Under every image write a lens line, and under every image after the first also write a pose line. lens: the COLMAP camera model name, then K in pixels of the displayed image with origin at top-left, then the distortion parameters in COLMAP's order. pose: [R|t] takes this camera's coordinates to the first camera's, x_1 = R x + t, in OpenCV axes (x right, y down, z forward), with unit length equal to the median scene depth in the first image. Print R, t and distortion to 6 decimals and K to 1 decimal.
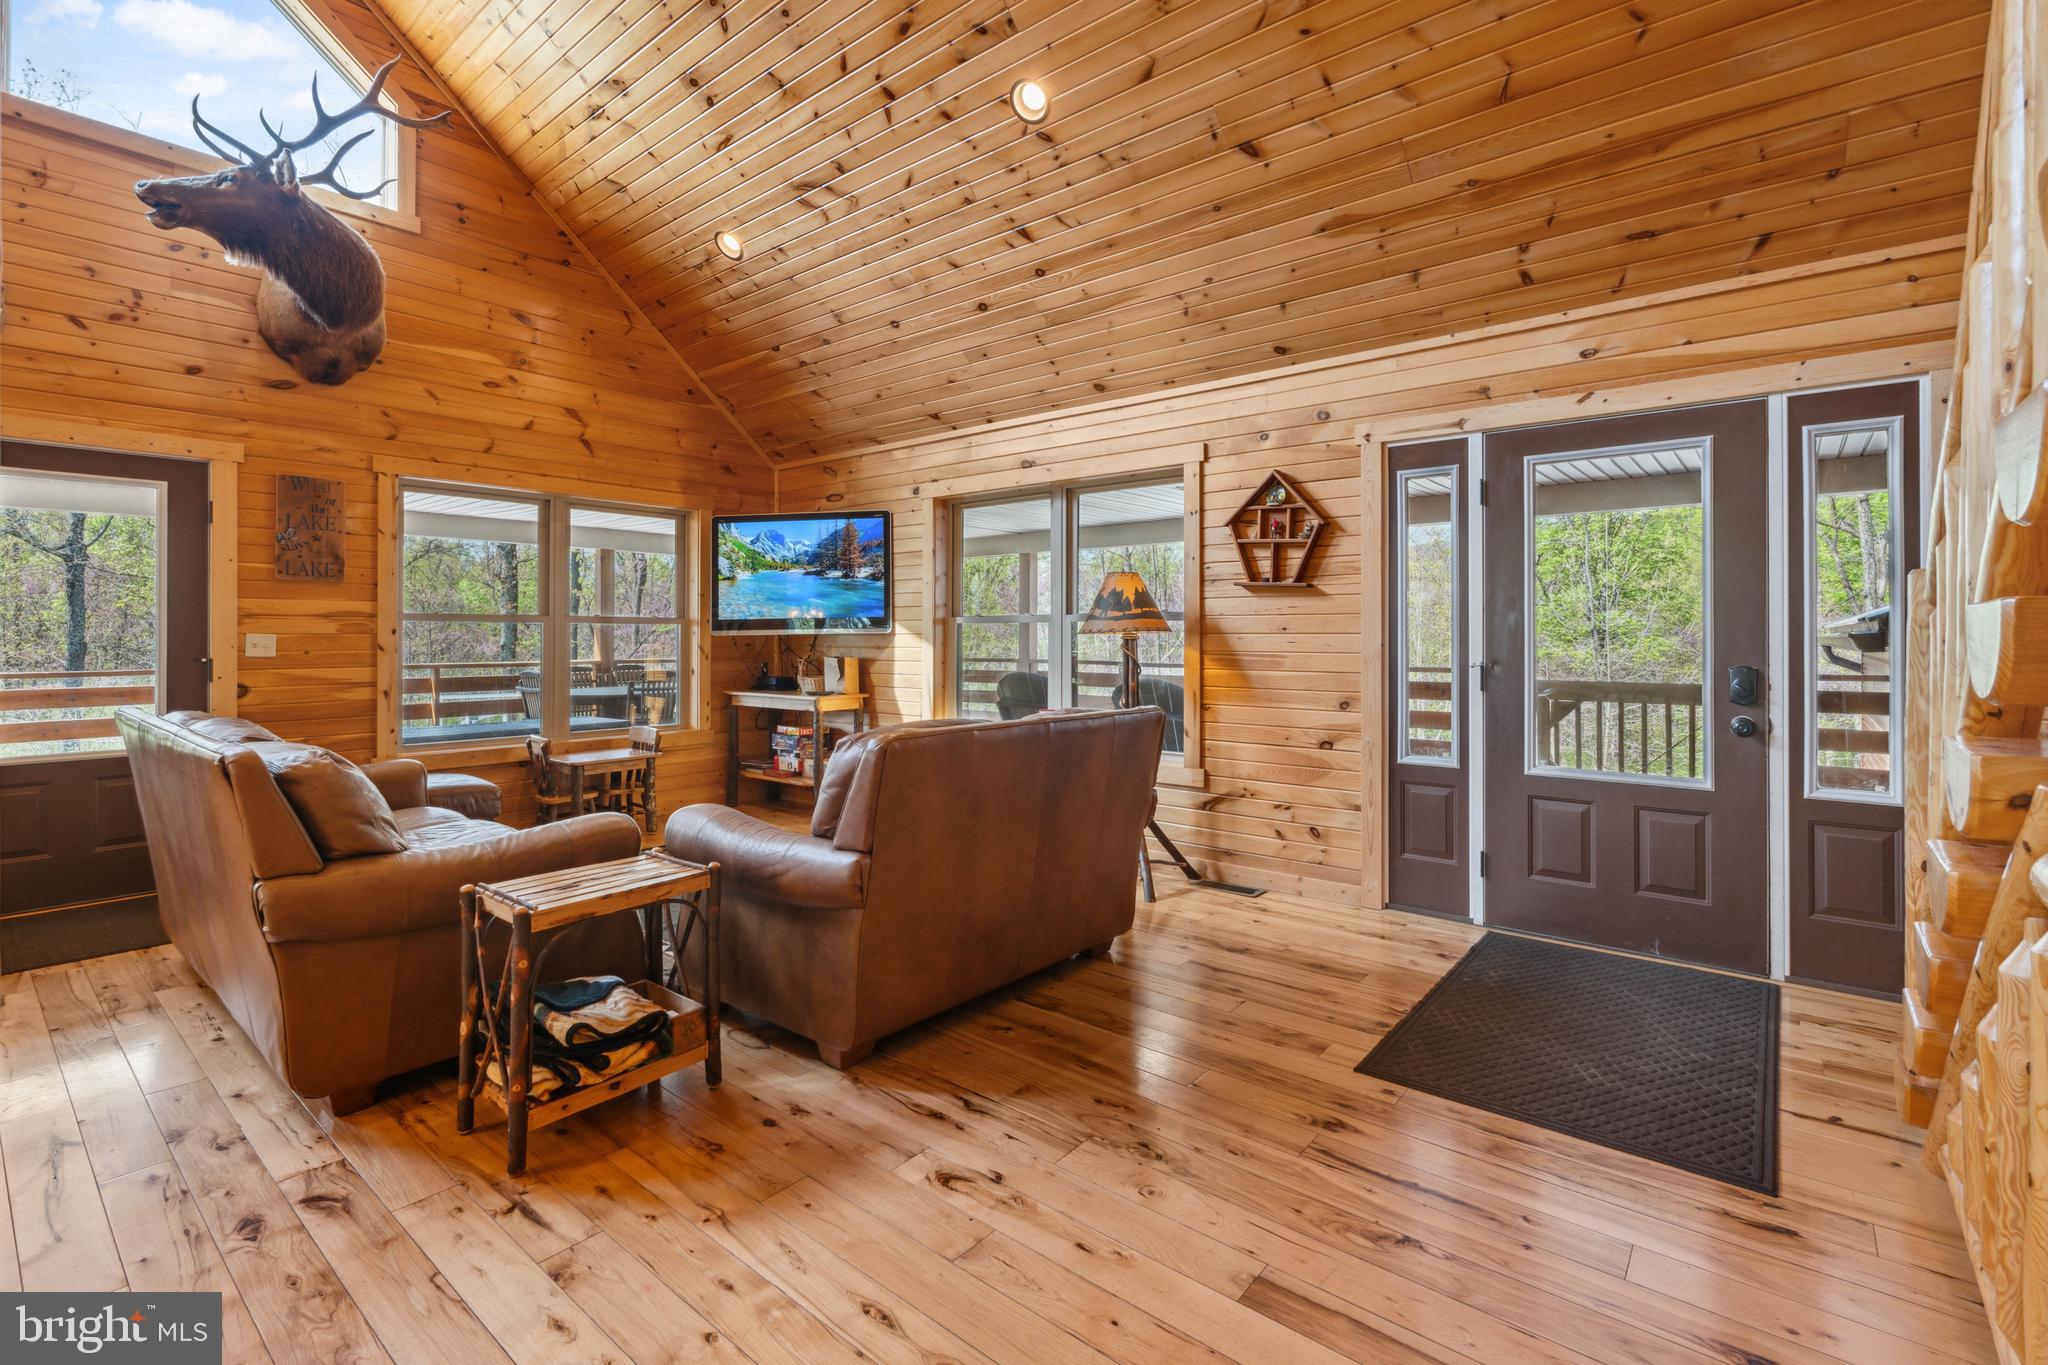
lens RADIAL K [[908.7, 0, 1042.9], [0, 908.7, 630.4], [0, 0, 1]] dist [-0.009263, 0.000883]
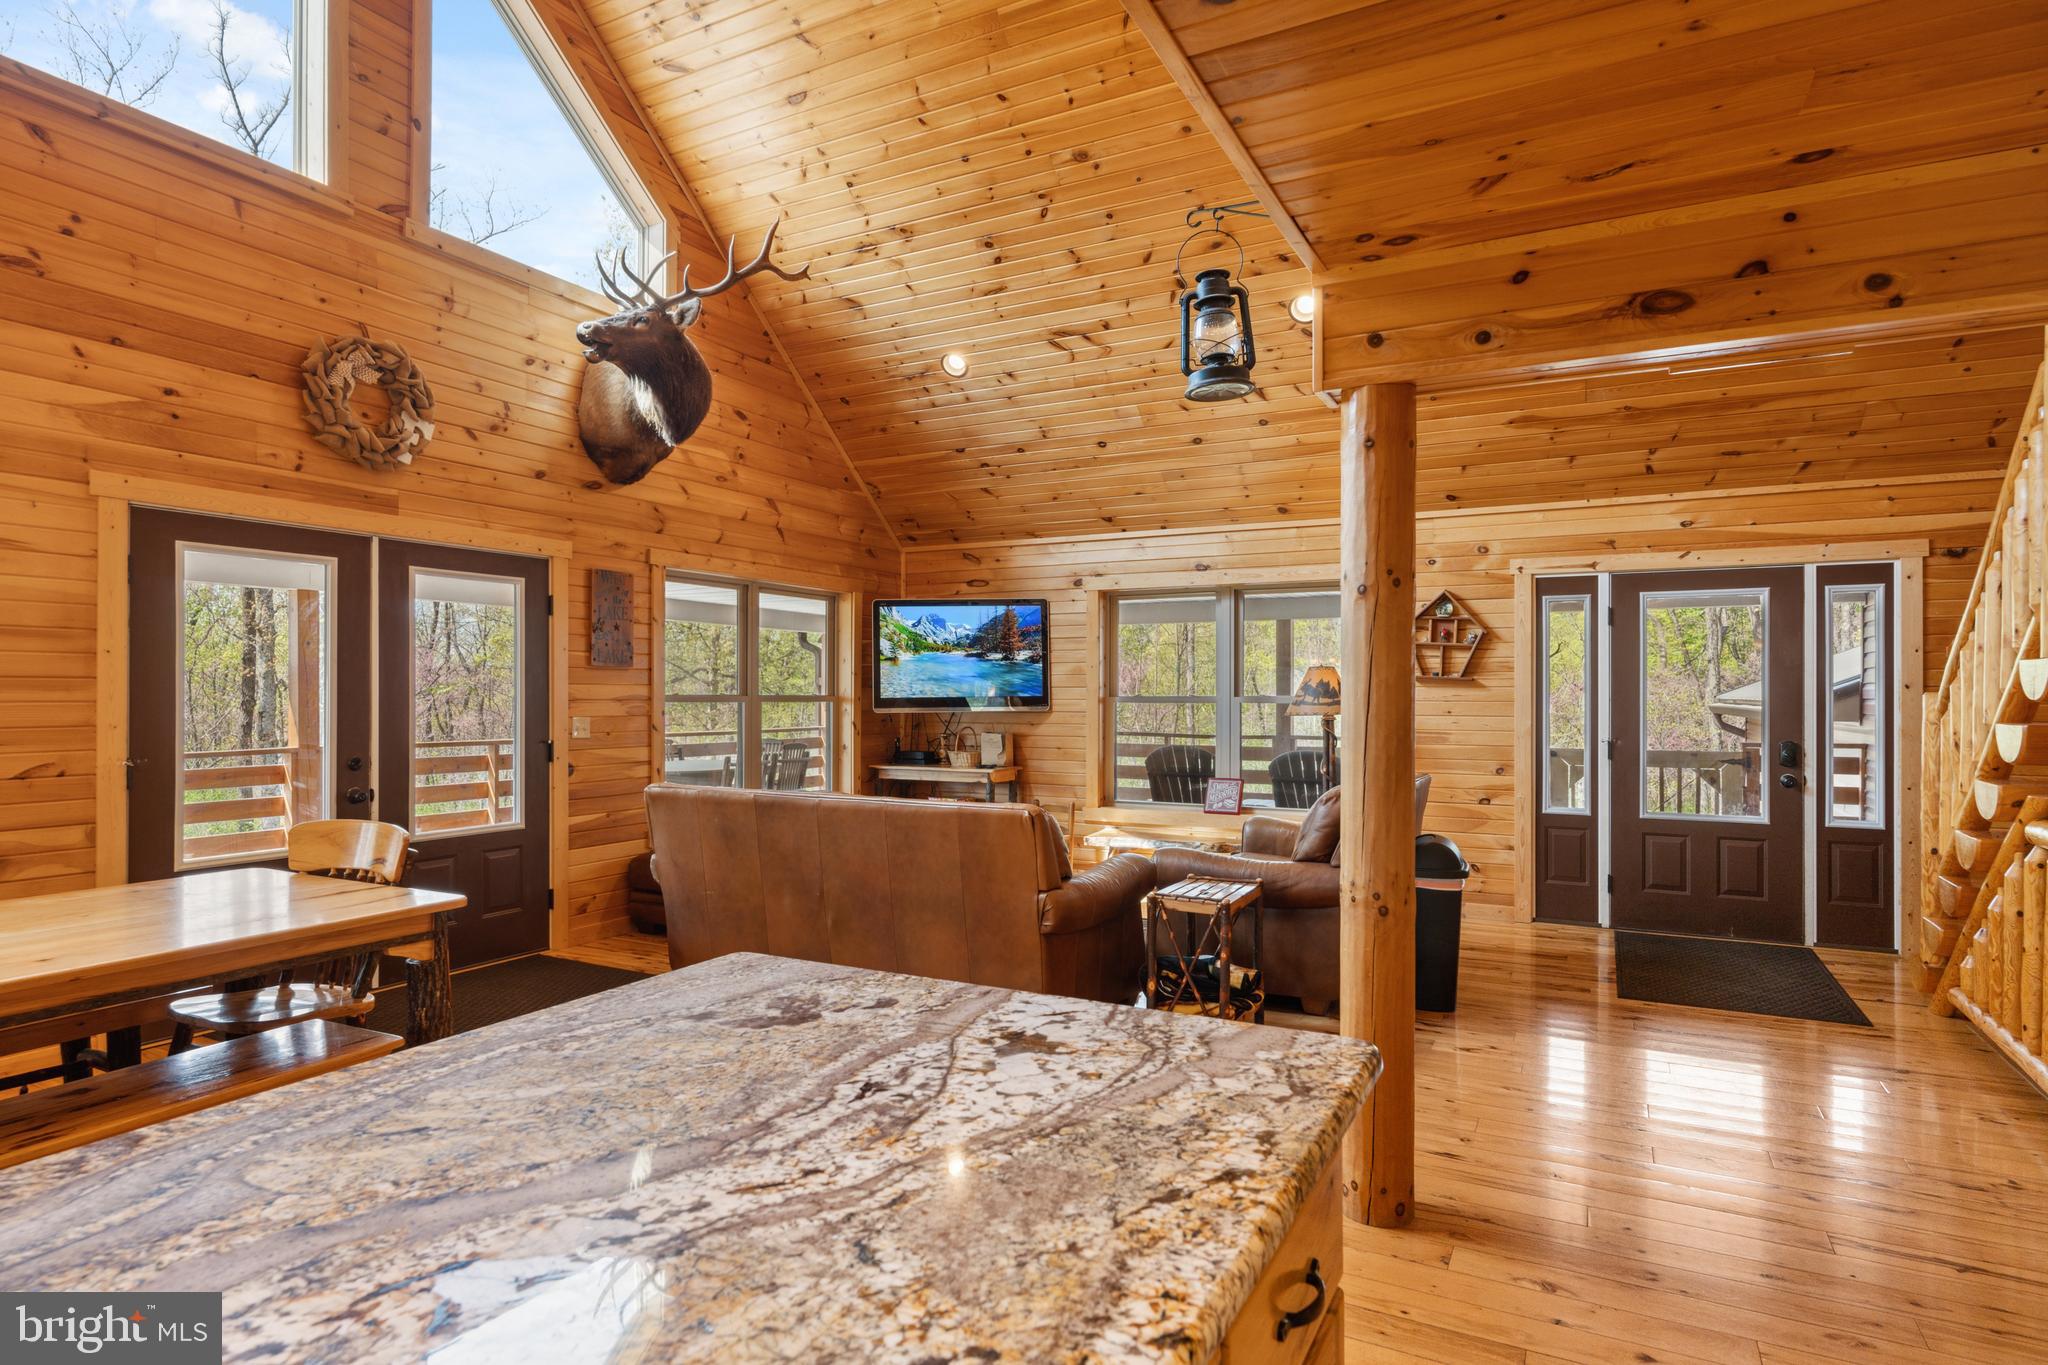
lens RADIAL K [[1081.8, 0, 1042.2], [0, 1081.8, 689.5], [0, 0, 1]] dist [-0.010207, 0.001226]
pose [[0.979695, 0.002633, 0.200477, -0.630248], [-0.003027, 0.999994, 0.001661, -0.035942], [-0.200472, -0.002234, 0.979697, -0.401728]]
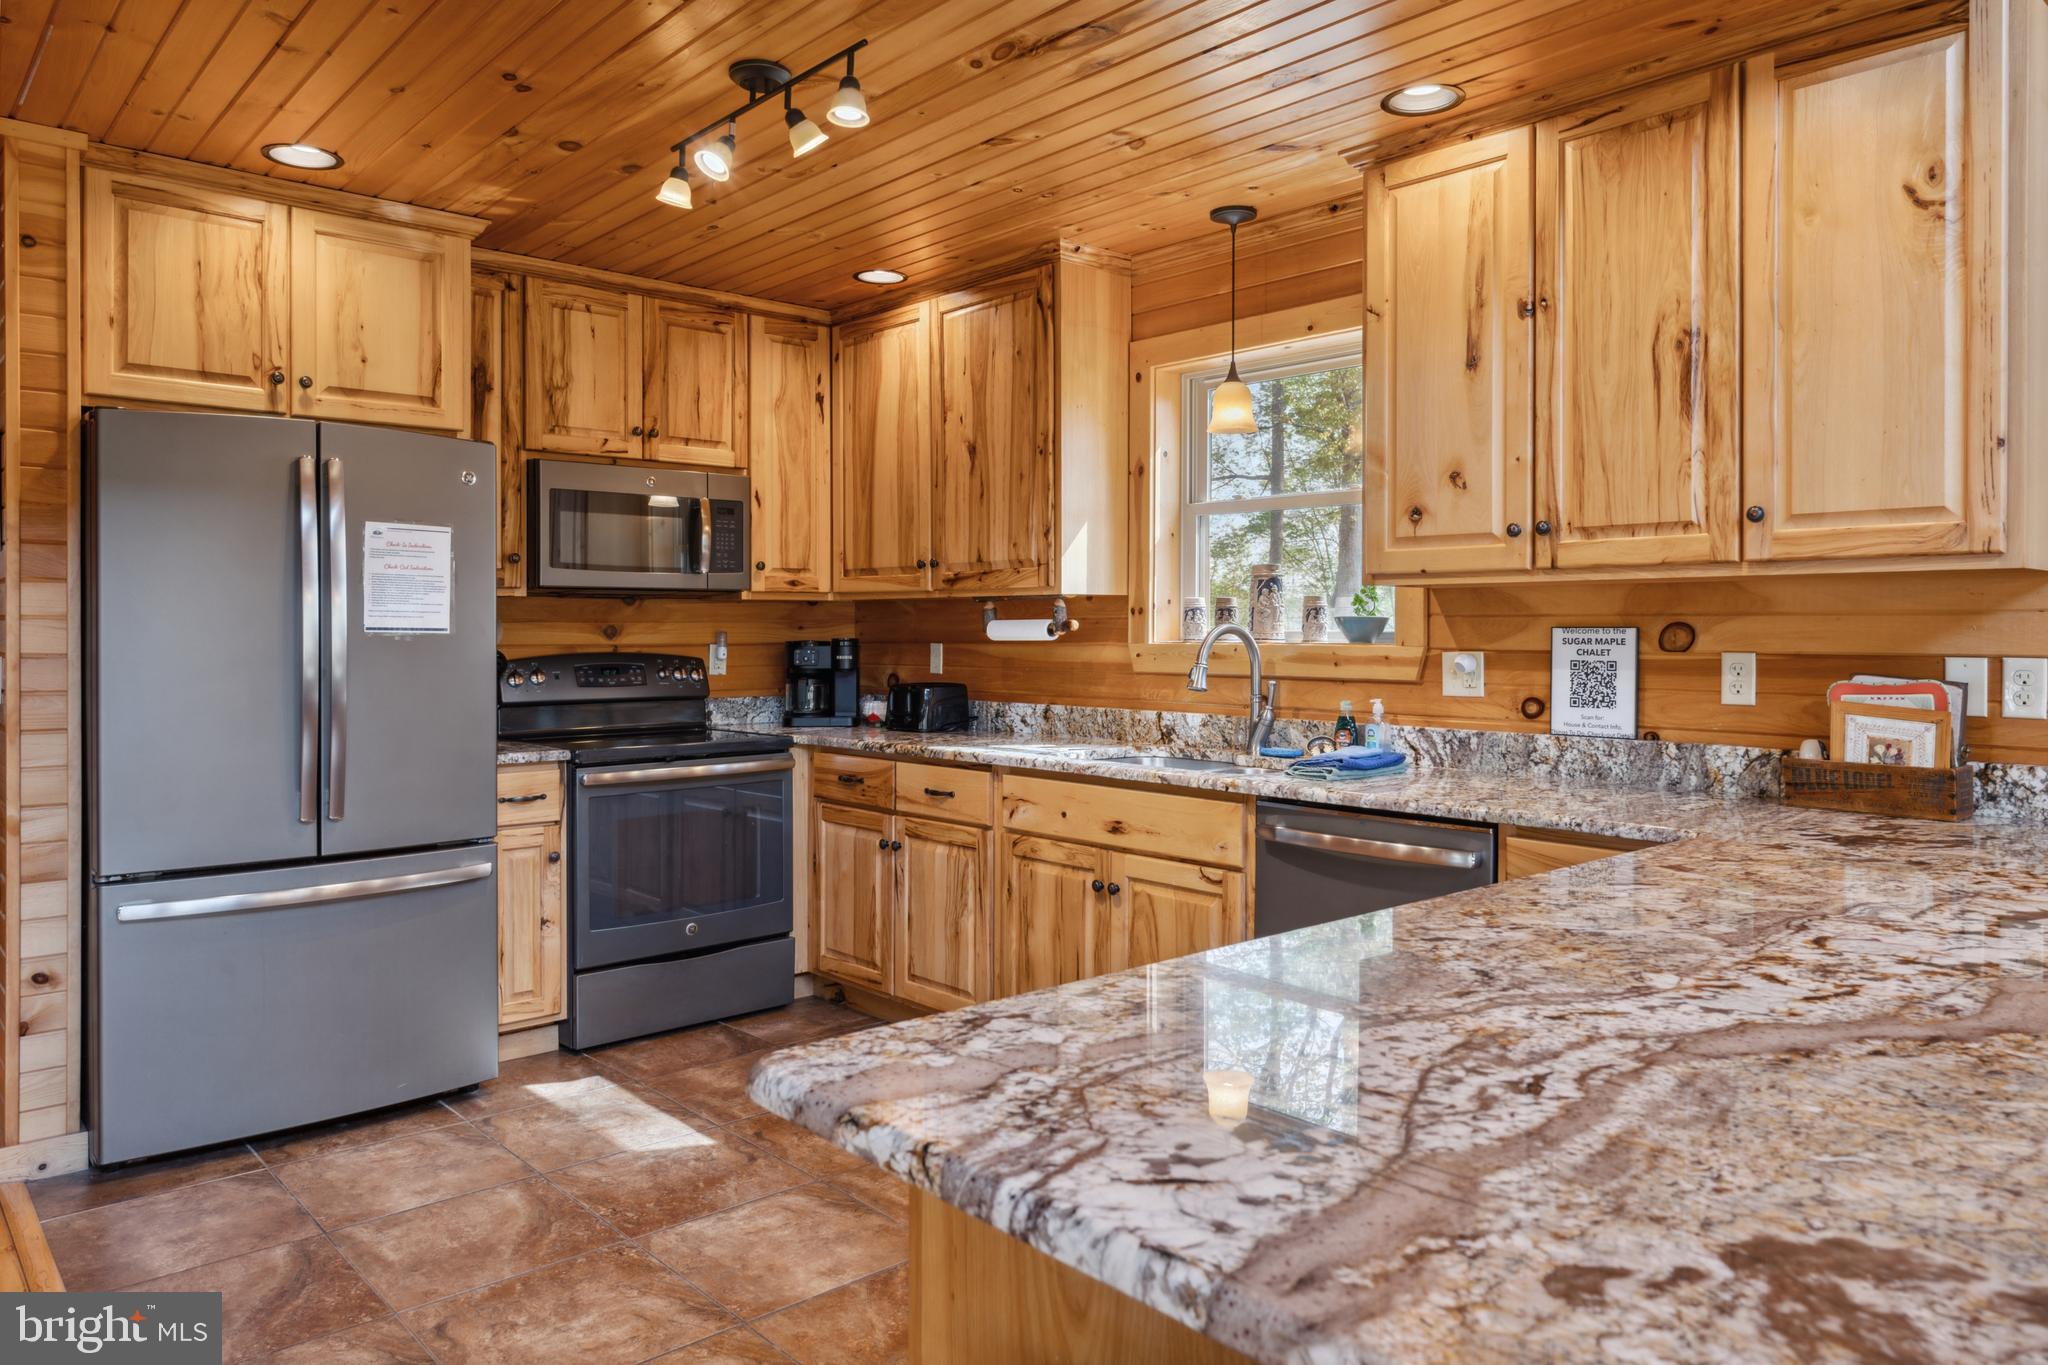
lens RADIAL K [[1338.4, 0, 1061.5], [0, 1338.4, 624.5], [0, 0, 1]] dist [-0.012369, 0.000736]
pose [[-0.988584, -0.003065, 0.150638, -0.573975], [-0.003717, 0.999985, -0.004048, -0.017320], [-0.150624, -0.004562, -0.988581, 0.094263]]
